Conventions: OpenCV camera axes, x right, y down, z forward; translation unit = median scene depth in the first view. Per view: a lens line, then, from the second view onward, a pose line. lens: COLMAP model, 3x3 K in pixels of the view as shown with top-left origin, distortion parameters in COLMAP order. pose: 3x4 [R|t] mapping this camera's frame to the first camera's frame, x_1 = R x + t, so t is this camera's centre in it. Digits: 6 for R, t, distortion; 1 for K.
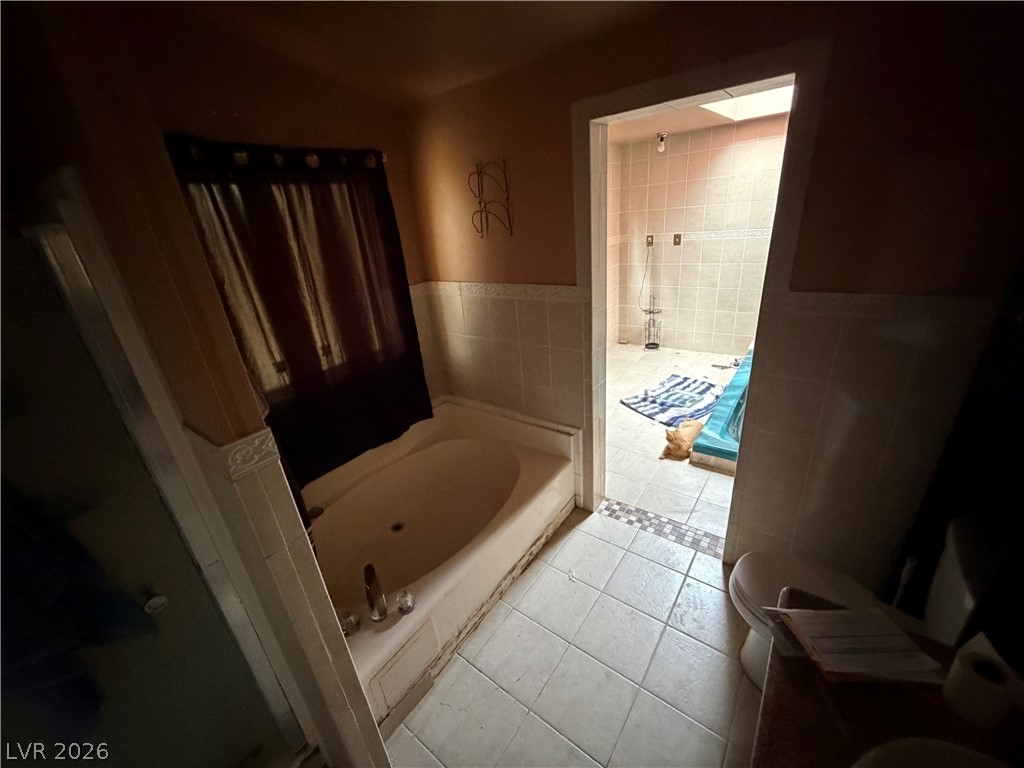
lens RADIAL K [[407.0, 0, 509.8], [0, 407.0, 384.2], [0, 0, 1]] dist [0.000090, -0.000006]
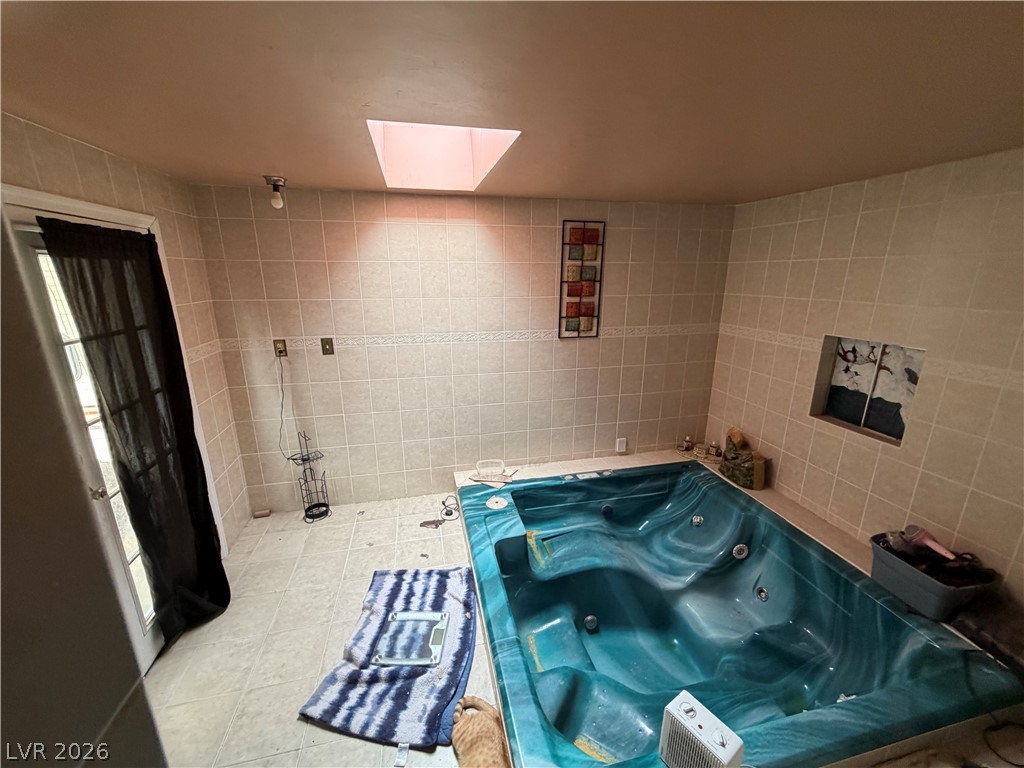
lens RADIAL K [[407.0, 0, 512.8], [0, 407.0, 383.7], [0, 0, 1]] dist [0.000090, -0.000006]
pose [[0.632582, -0.113855, 0.766079, 0.110549], [0.239954, 0.969276, -0.054086, -0.217236], [-0.736385, 0.218038, 0.640466, 0.435769]]
